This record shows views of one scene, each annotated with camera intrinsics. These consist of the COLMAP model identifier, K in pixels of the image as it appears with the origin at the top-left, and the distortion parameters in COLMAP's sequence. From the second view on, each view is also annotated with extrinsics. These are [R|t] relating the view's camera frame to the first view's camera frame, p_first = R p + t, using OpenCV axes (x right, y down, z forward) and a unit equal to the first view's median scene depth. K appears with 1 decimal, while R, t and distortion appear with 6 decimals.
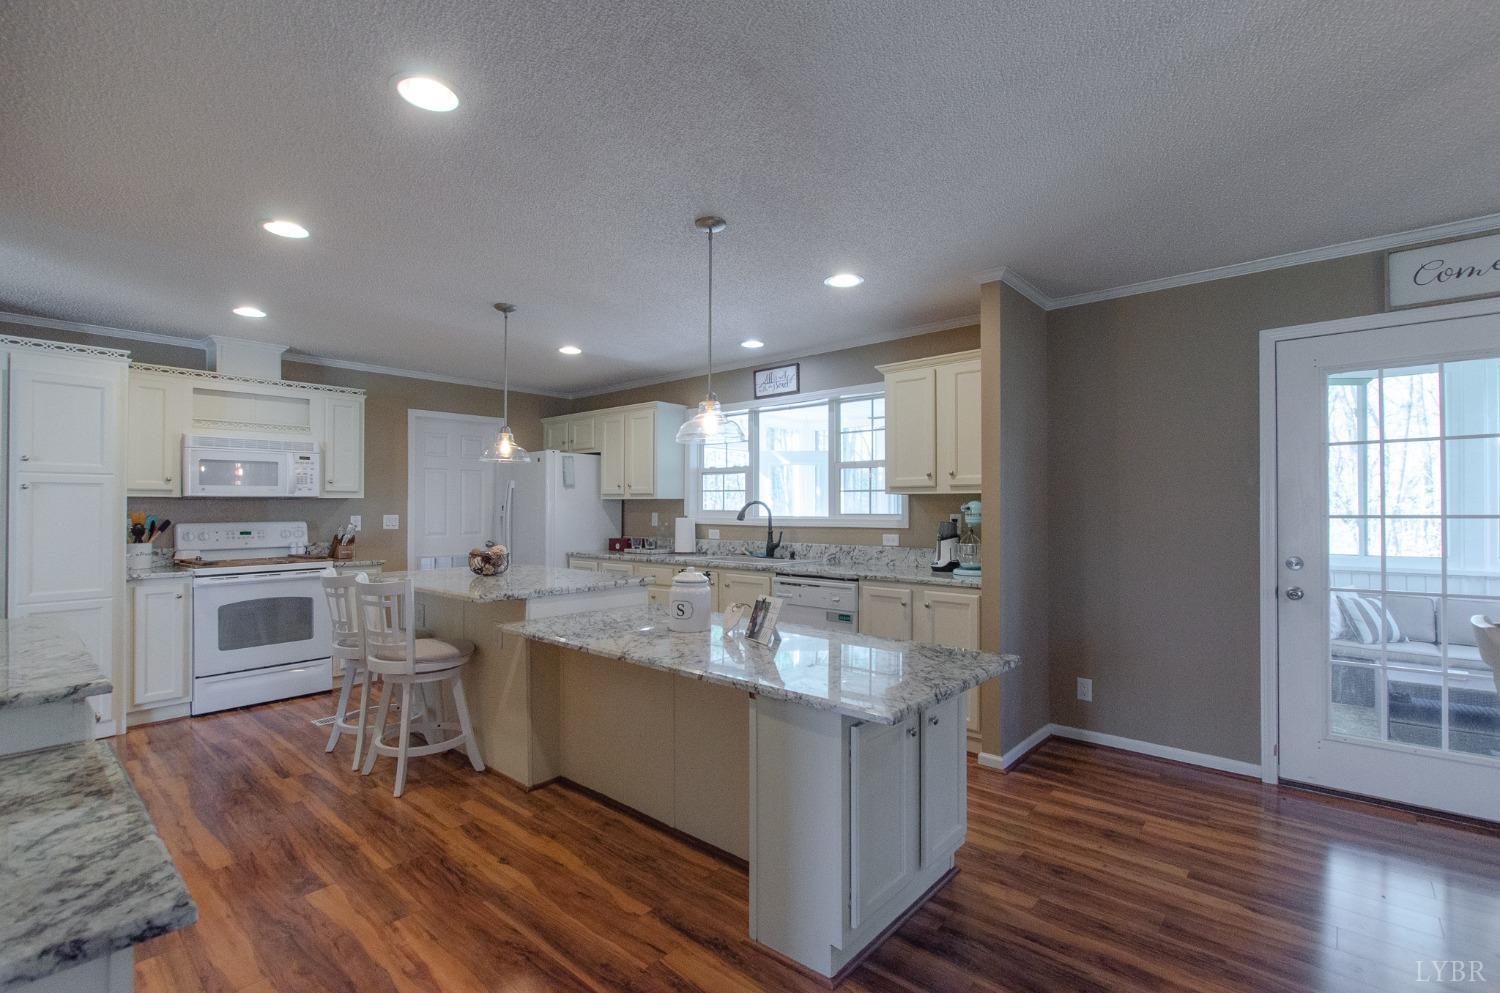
lens RADIAL K [[674.4, 0, 750.0], [0, 674.4, 496.5], [0, 0, 1]] dist [0.000763, 0.000165]
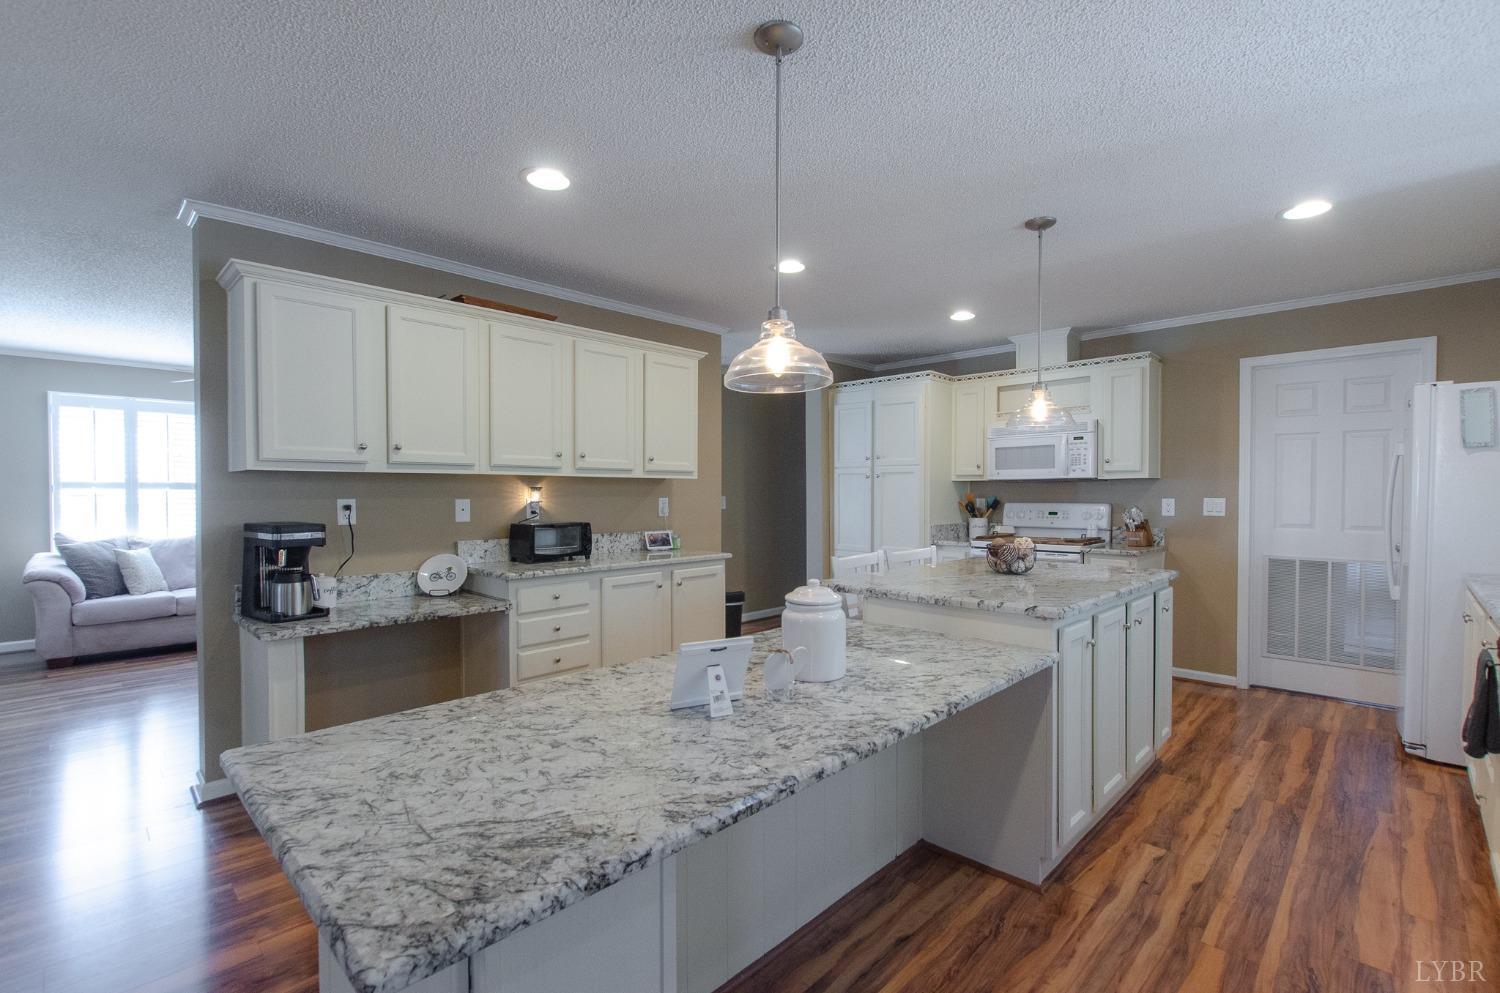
lens RADIAL K [[674.4, 0, 750.0], [0, 674.4, 496.5], [0, 0, 1]] dist [0.000763, 0.000165]
pose [[-0.047421, 0.008911, -0.998835, 0.327110], [0.017749, 0.999810, 0.008077, 0.010574], [0.998717, -0.017345, -0.047570, 0.562038]]
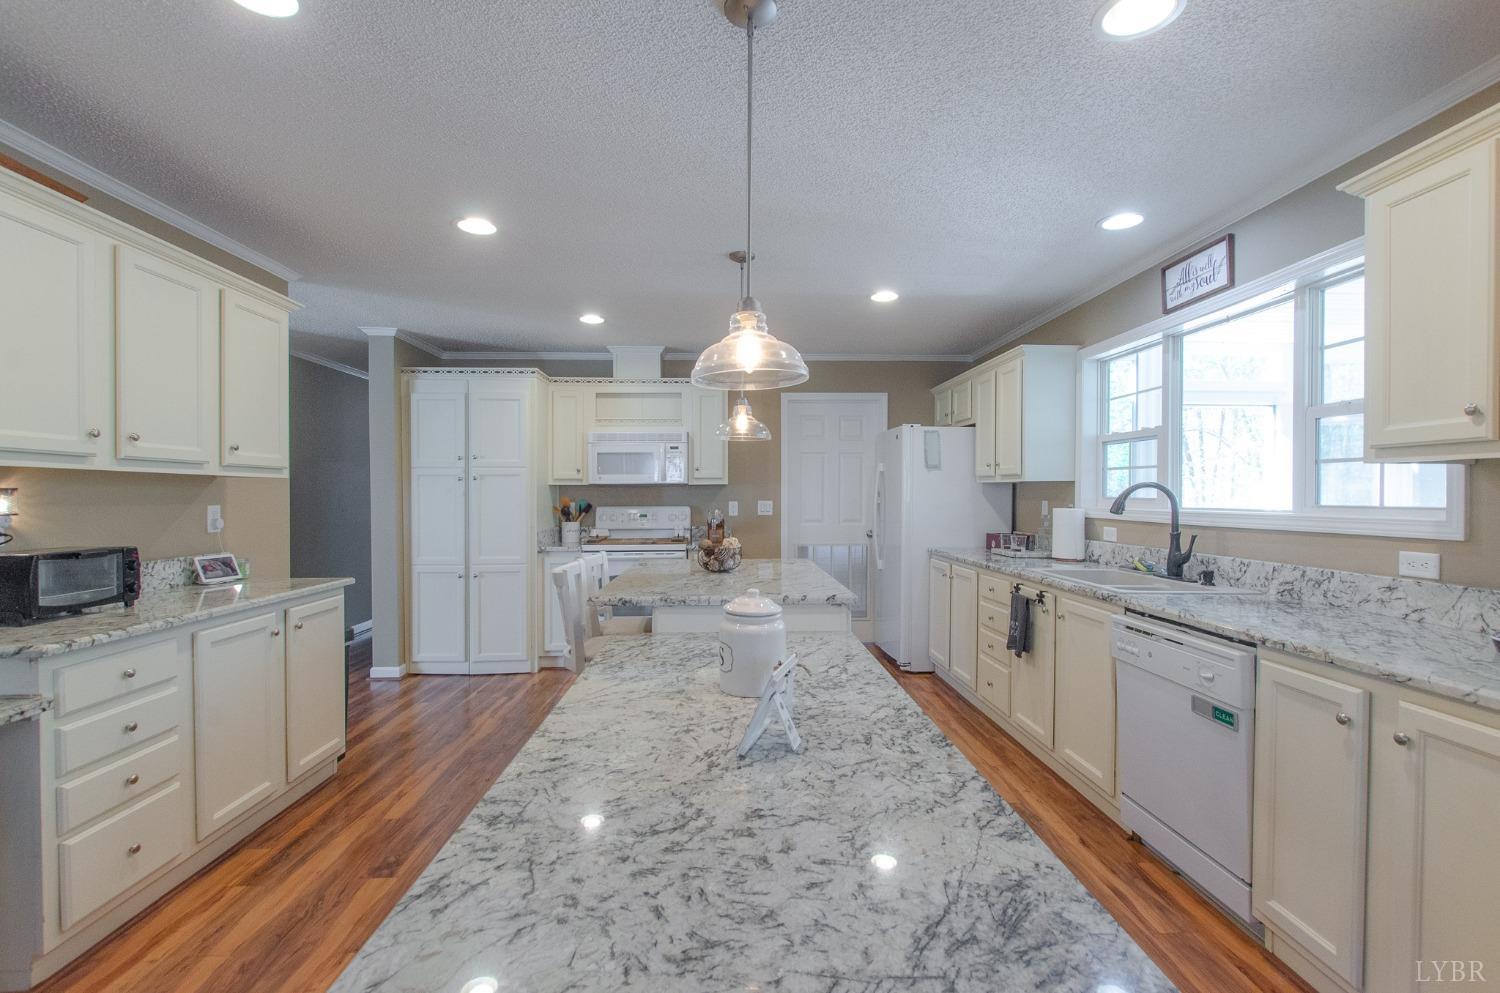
lens RADIAL K [[680.9, 0, 750.0], [0, 680.9, 496.5], [0, 0, 1]] dist [-0.002618, -0.000490]
pose [[0.689147, 0.002992, -0.724615, 0.210328], [0.011757, 0.999814, 0.015309, 0.005924], [0.724526, -0.019069, 0.688984, 0.328859]]
